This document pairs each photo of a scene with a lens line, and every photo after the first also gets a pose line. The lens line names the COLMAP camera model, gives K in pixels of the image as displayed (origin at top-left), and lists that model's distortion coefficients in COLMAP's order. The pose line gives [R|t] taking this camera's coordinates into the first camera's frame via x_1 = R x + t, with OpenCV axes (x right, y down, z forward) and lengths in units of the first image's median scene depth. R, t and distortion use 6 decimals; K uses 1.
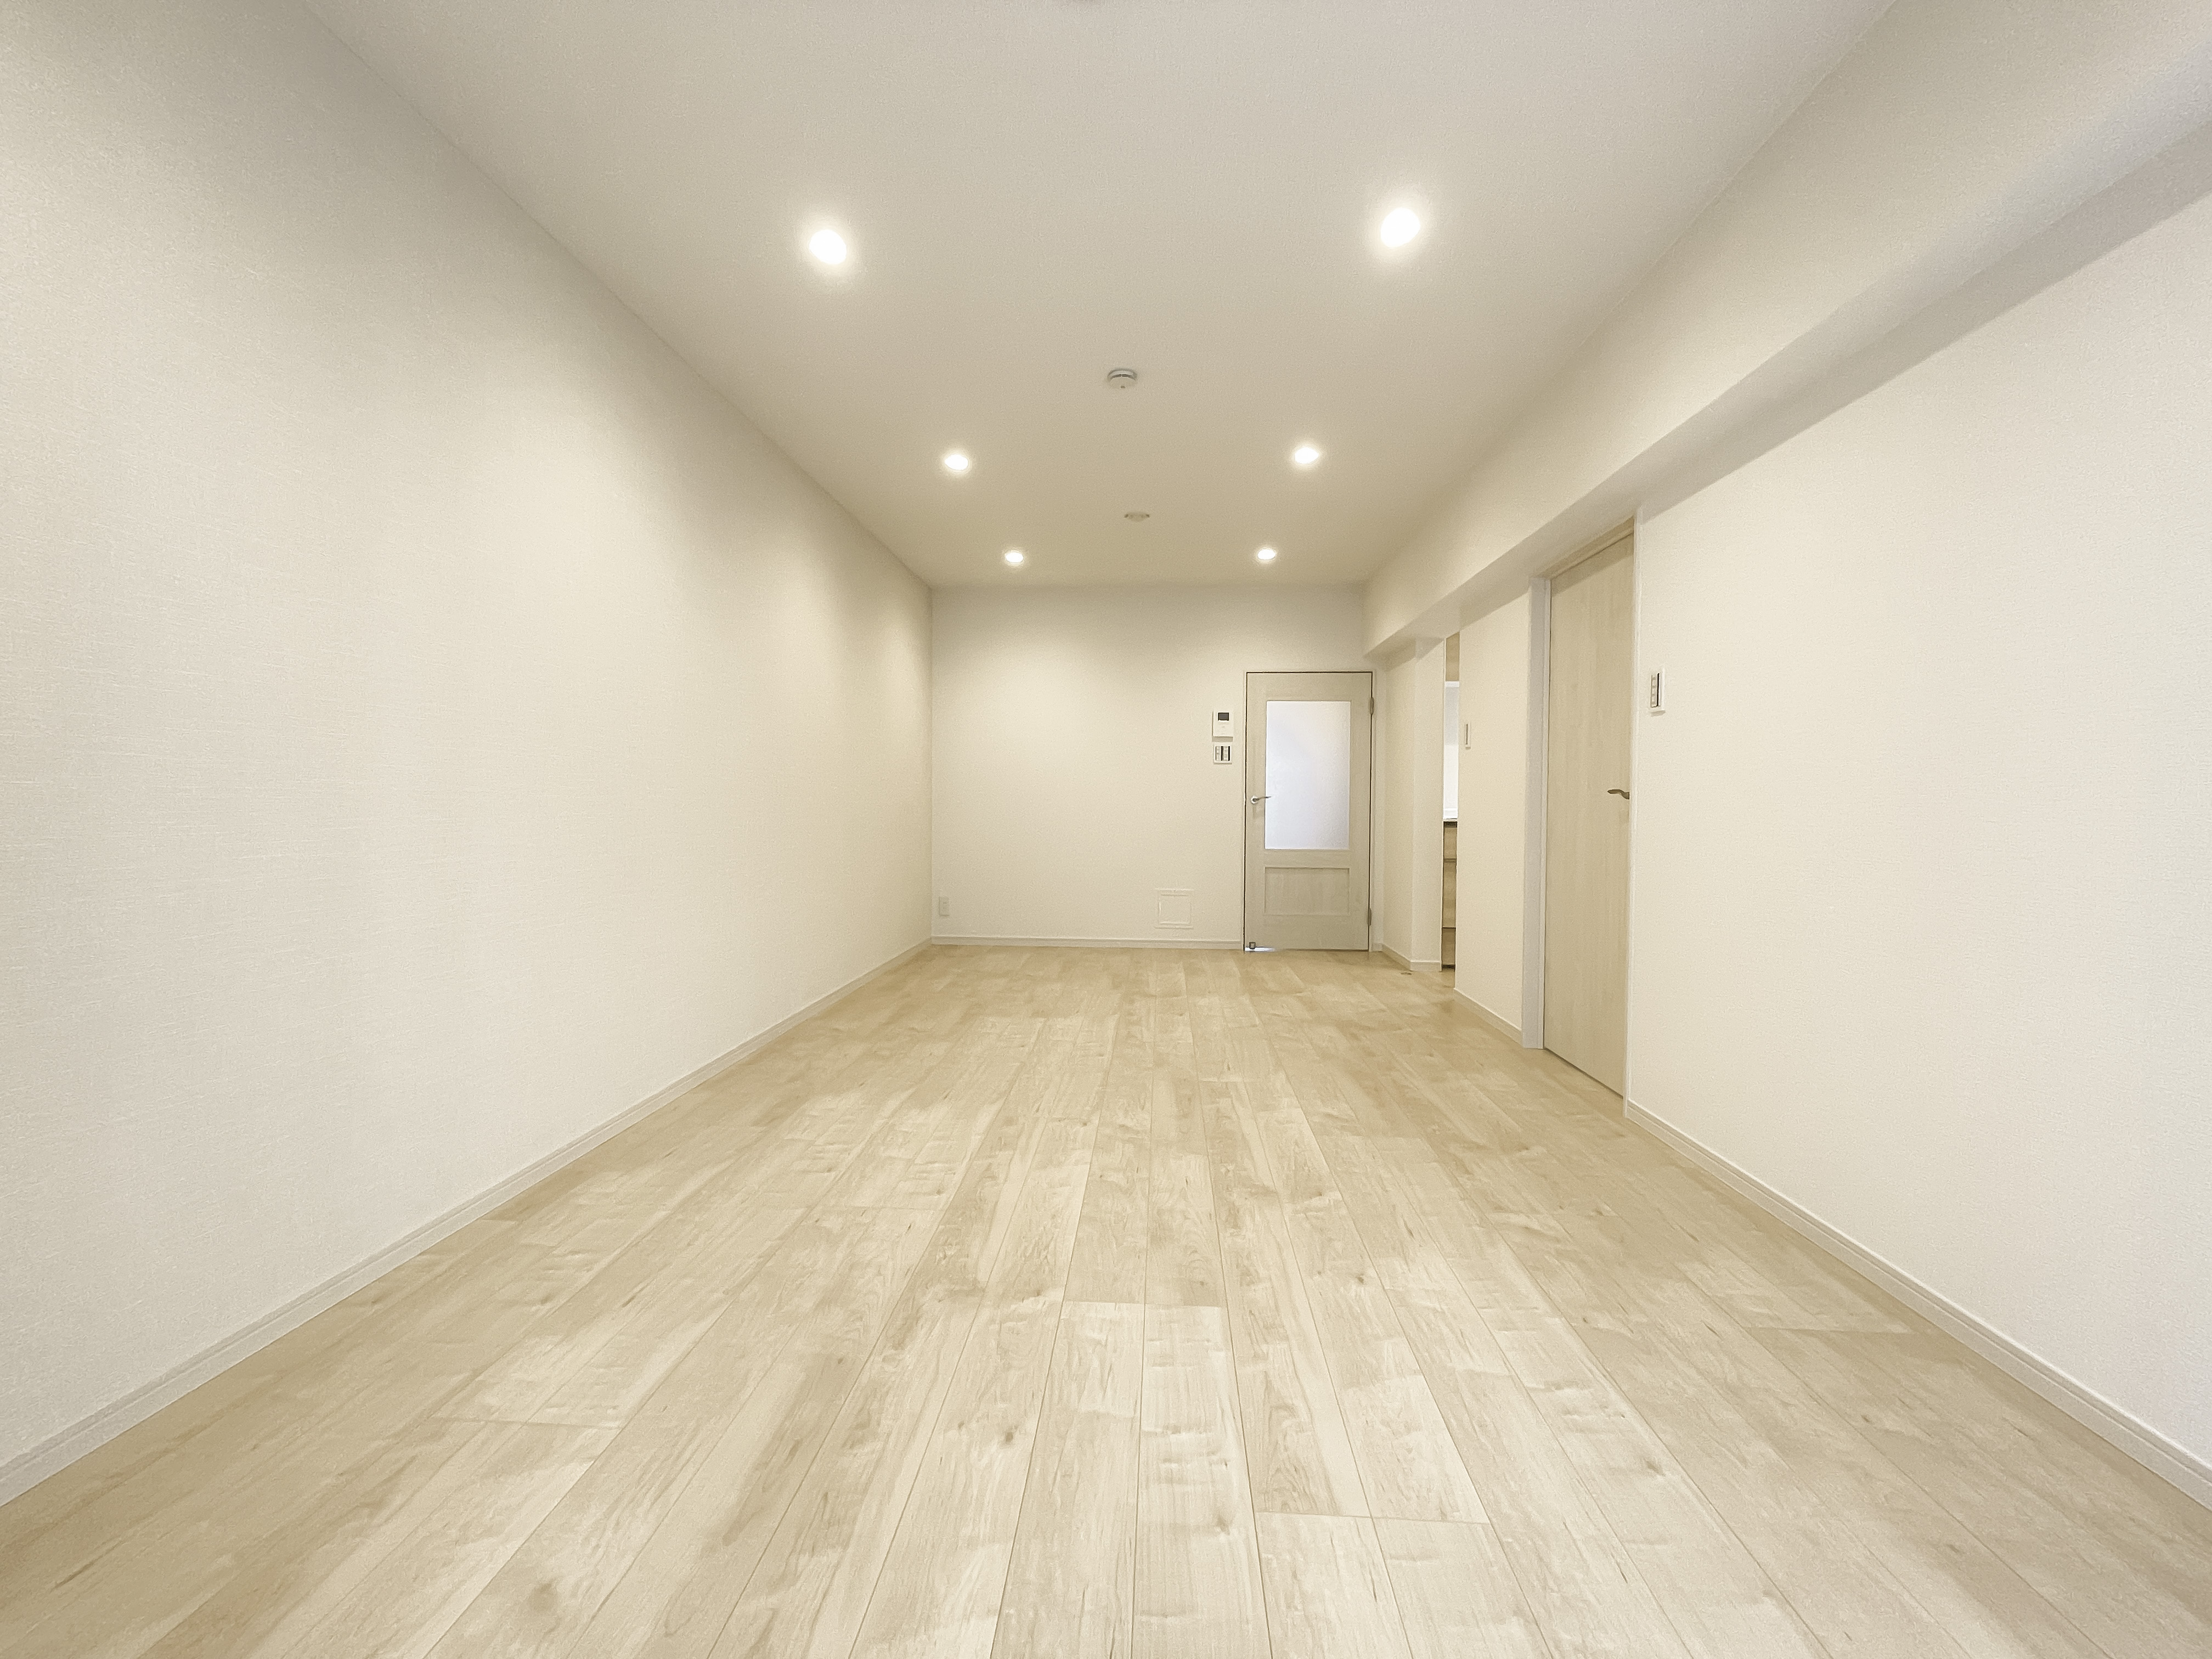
lens RADIAL K [[898.0, 0, 1102.4], [0, 898.0, 825.6], [0, 0, 1]] dist [-0.001246, -0.000680]
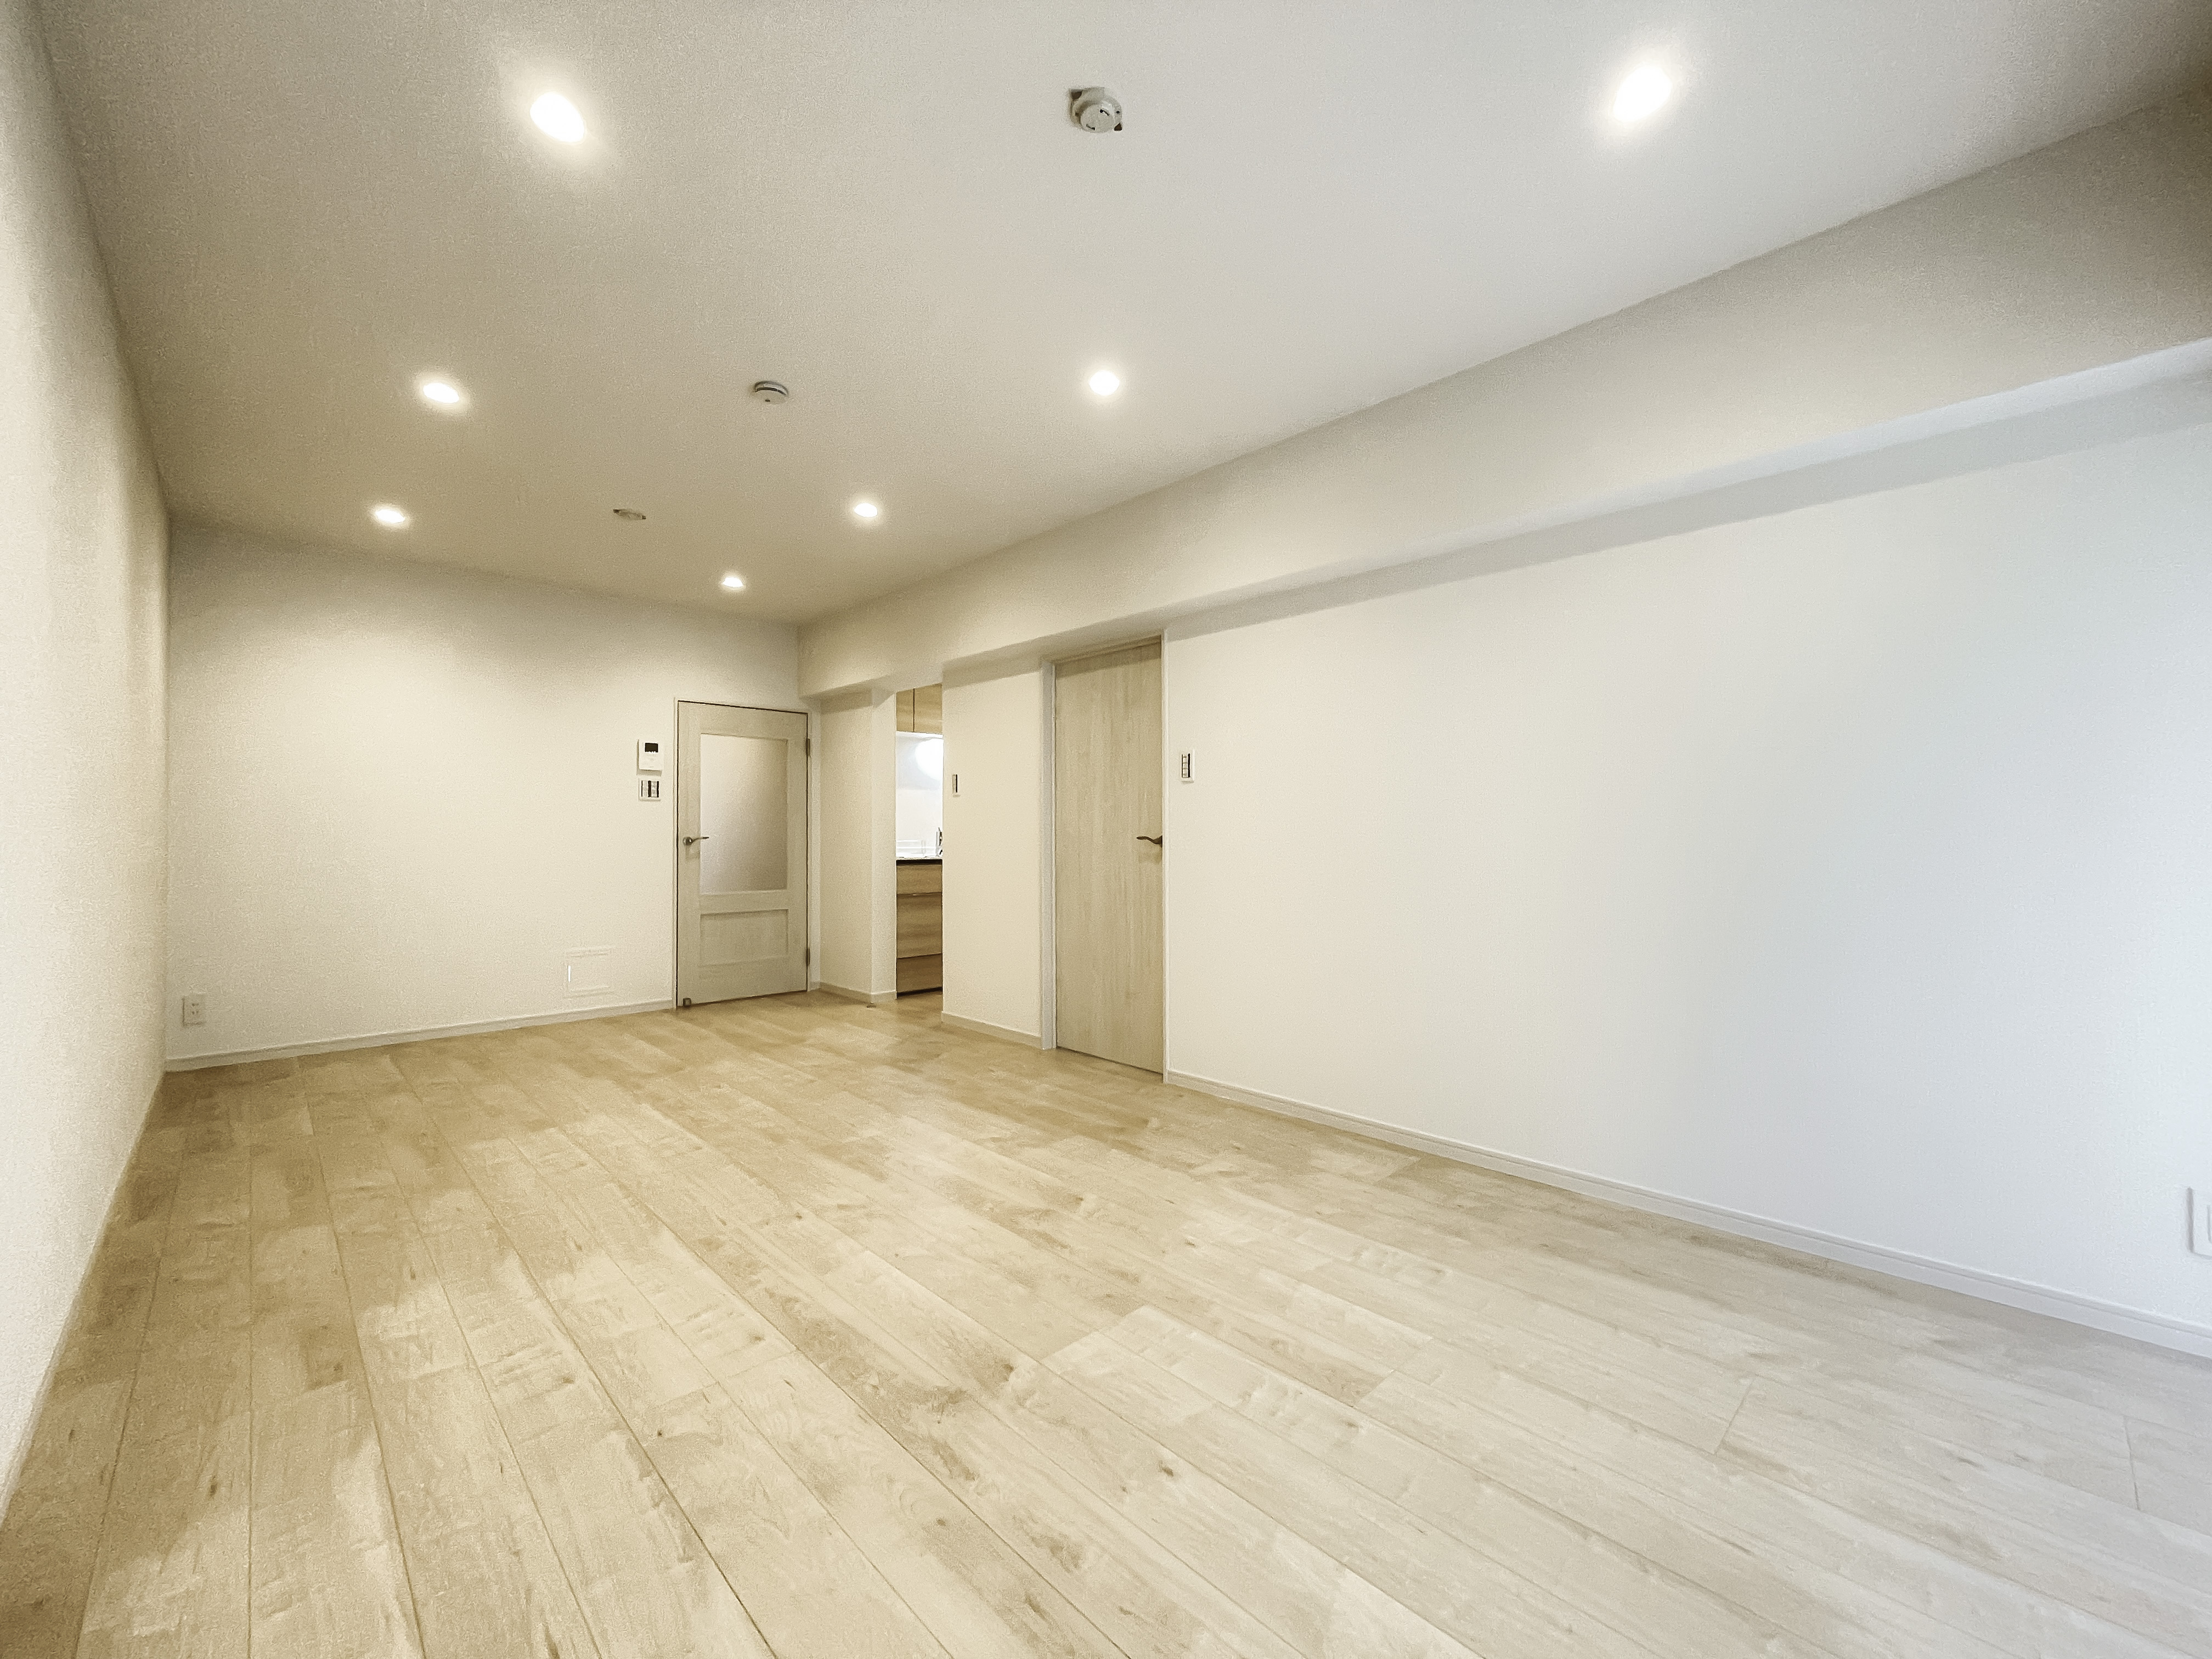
lens RADIAL K [[898.0, 0, 1105.9], [0, 898.0, 833.2], [0, 0, 1]] dist [-0.001246, -0.000680]
pose [[0.674349, -0.005788, 0.738390, -0.465919], [0.023841, 0.999619, -0.013937, -0.030020], [-0.738028, 0.027002, 0.674230, 0.159114]]
